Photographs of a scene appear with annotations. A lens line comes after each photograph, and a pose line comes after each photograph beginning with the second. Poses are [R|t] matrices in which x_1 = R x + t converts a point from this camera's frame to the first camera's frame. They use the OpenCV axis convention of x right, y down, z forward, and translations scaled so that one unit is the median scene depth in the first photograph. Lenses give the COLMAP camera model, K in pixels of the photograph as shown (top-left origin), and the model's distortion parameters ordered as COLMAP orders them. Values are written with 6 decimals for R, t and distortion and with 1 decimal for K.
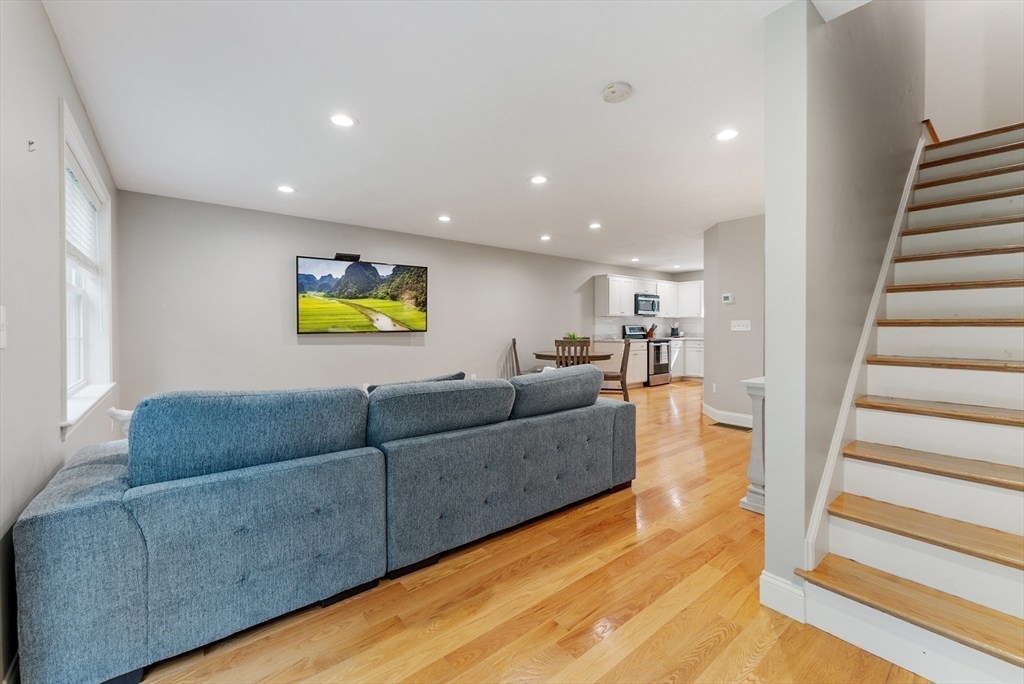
lens RADIAL K [[416.5, 0, 511.9], [0, 416.5, 336.3], [0, 0, 1]] dist [0.000036, 0.000009]
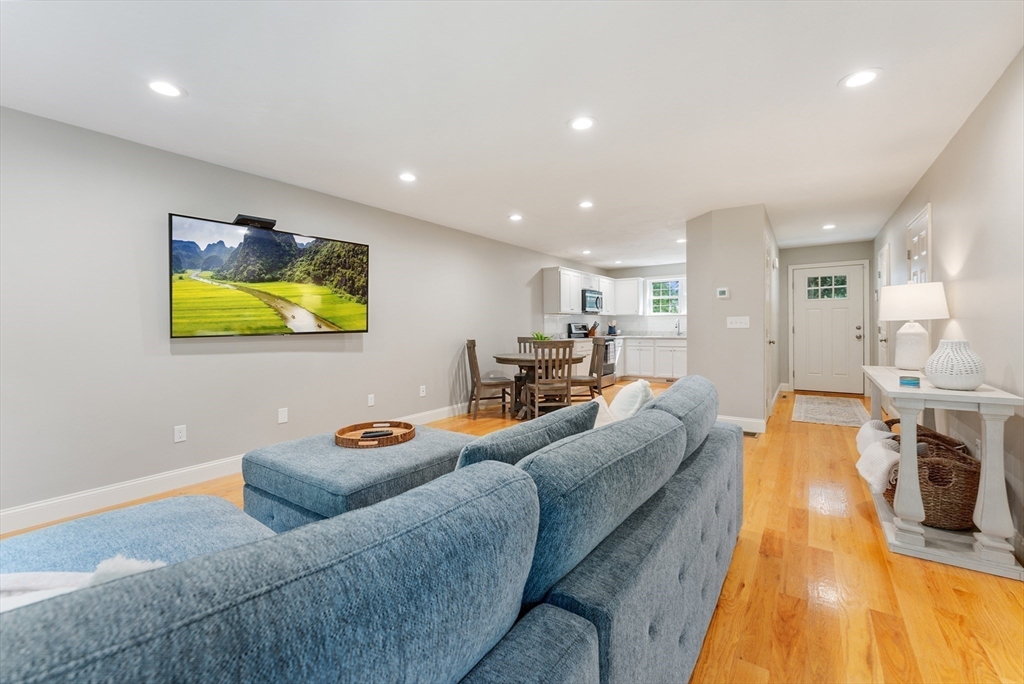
lens RADIAL K [[424.9, 0, 521.8], [0, 424.9, 329.4], [0, 0, 1]] dist [0.001309, 0.000060]
pose [[0.955248, -0.007171, 0.295719, -0.130592], [0.011397, 0.999856, -0.012570, -0.002566], [-0.295586, 0.015378, 0.955192, 0.158680]]
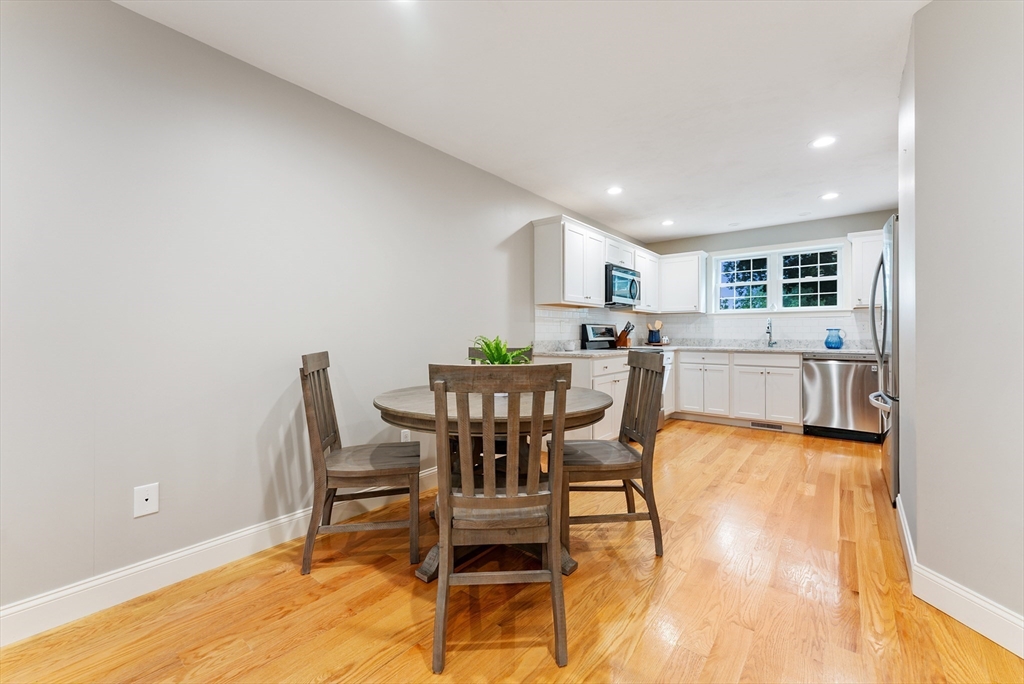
lens RADIAL K [[416.5, 0, 511.9], [0, 416.5, 336.3], [0, 0, 1]] dist [0.000036, 0.000009]
pose [[0.976945, 0.000722, 0.213488, 0.077218], [0.002509, 0.999886, -0.014863, -0.003255], [-0.213475, 0.015056, 0.976833, 0.591310]]
